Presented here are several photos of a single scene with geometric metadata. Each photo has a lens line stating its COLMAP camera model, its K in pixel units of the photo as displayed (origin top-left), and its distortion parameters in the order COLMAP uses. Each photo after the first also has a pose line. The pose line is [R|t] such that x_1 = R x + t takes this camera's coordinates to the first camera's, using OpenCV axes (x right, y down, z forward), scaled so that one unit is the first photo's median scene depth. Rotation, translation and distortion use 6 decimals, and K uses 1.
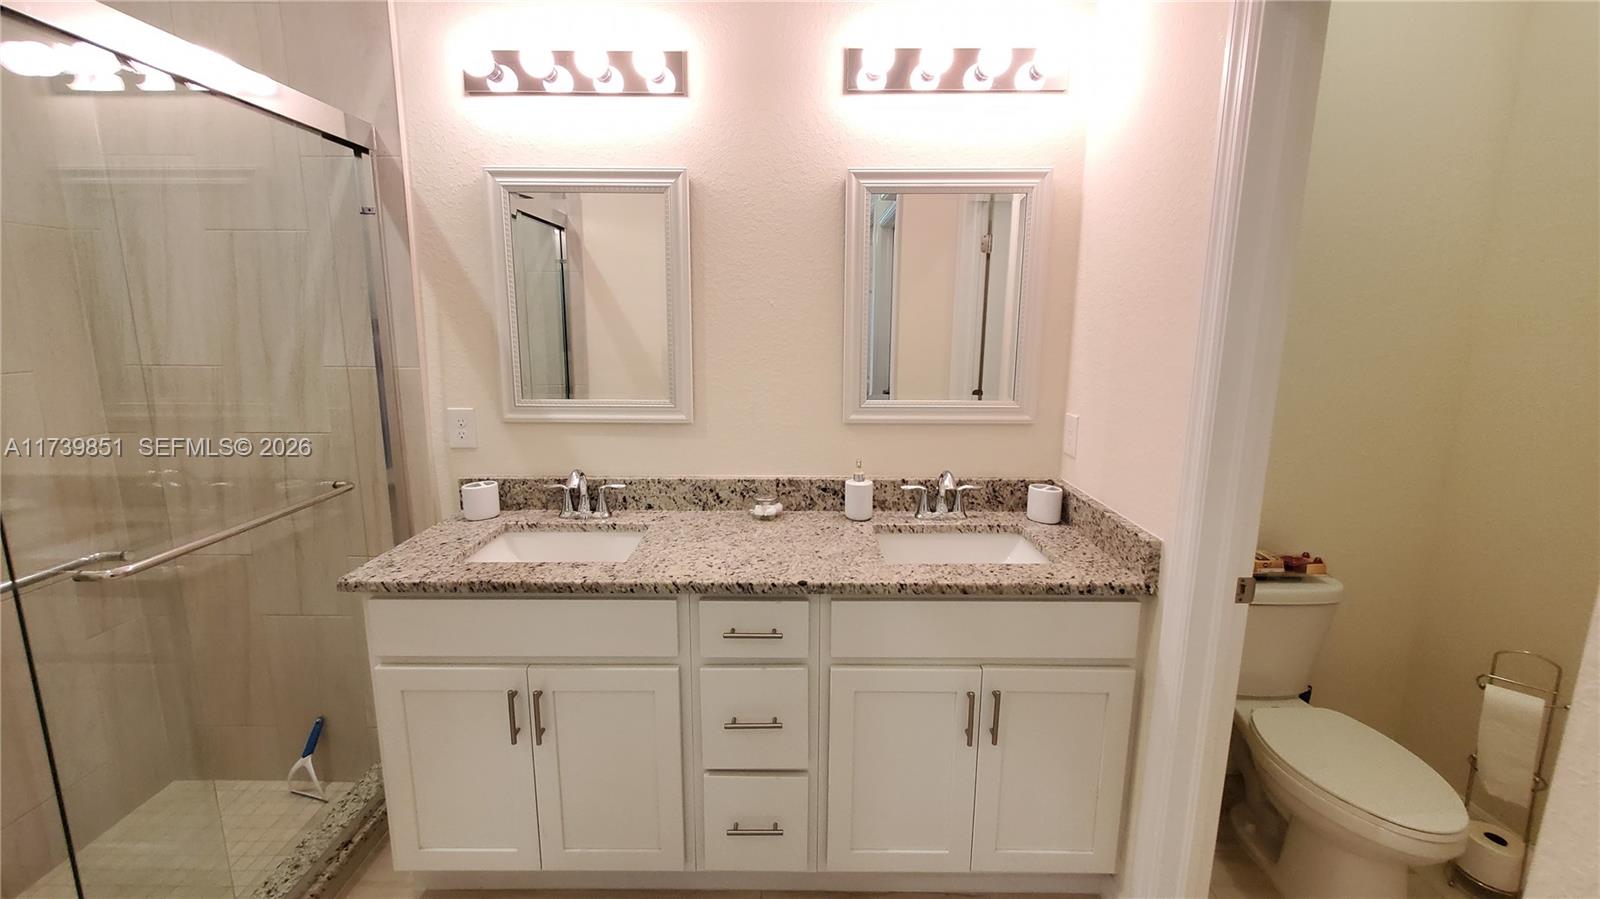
lens RADIAL K [[630.4, 0, 802.5], [0, 630.4, 436.3], [0, 0, 1]] dist [-0.001682, -0.000800]
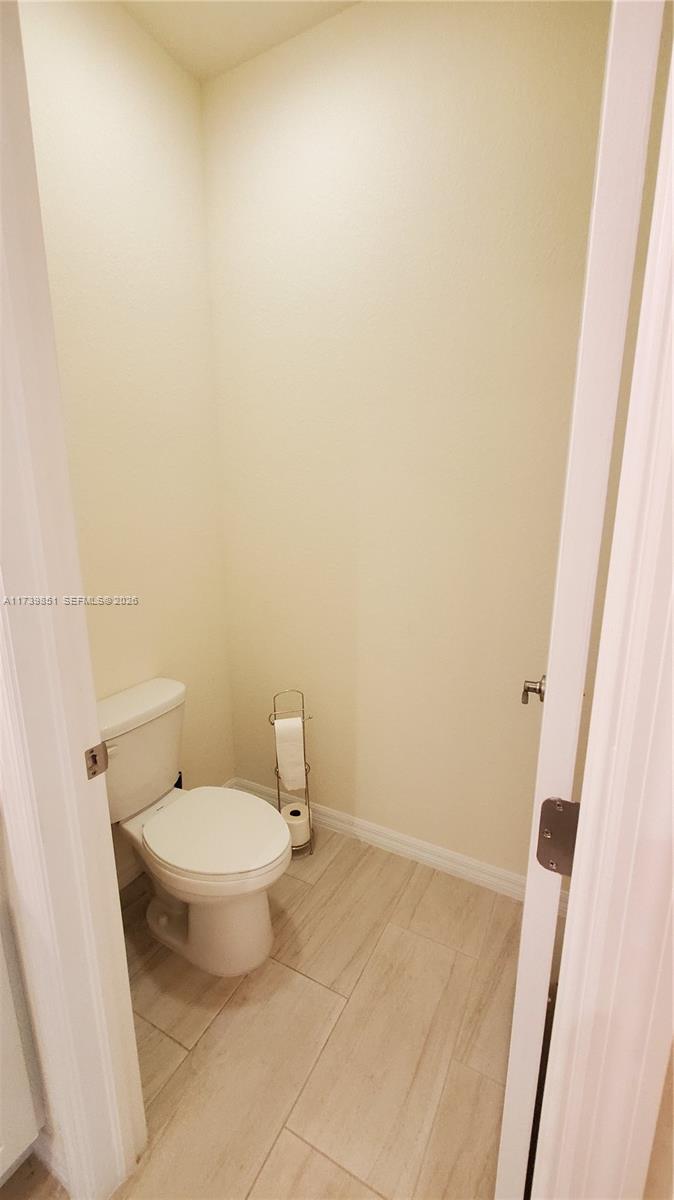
lens RADIAL K [[472.8, 0, 337.7], [0, 472.8, 596.4], [0, 0, 1]] dist [-0.001682, -0.000800]
pose [[0.486151, -0.192049, 0.852511, 0.306645], [0.150600, 0.979369, 0.134746, -0.008214], [-0.860800, 0.062882, 0.505044, 0.326555]]
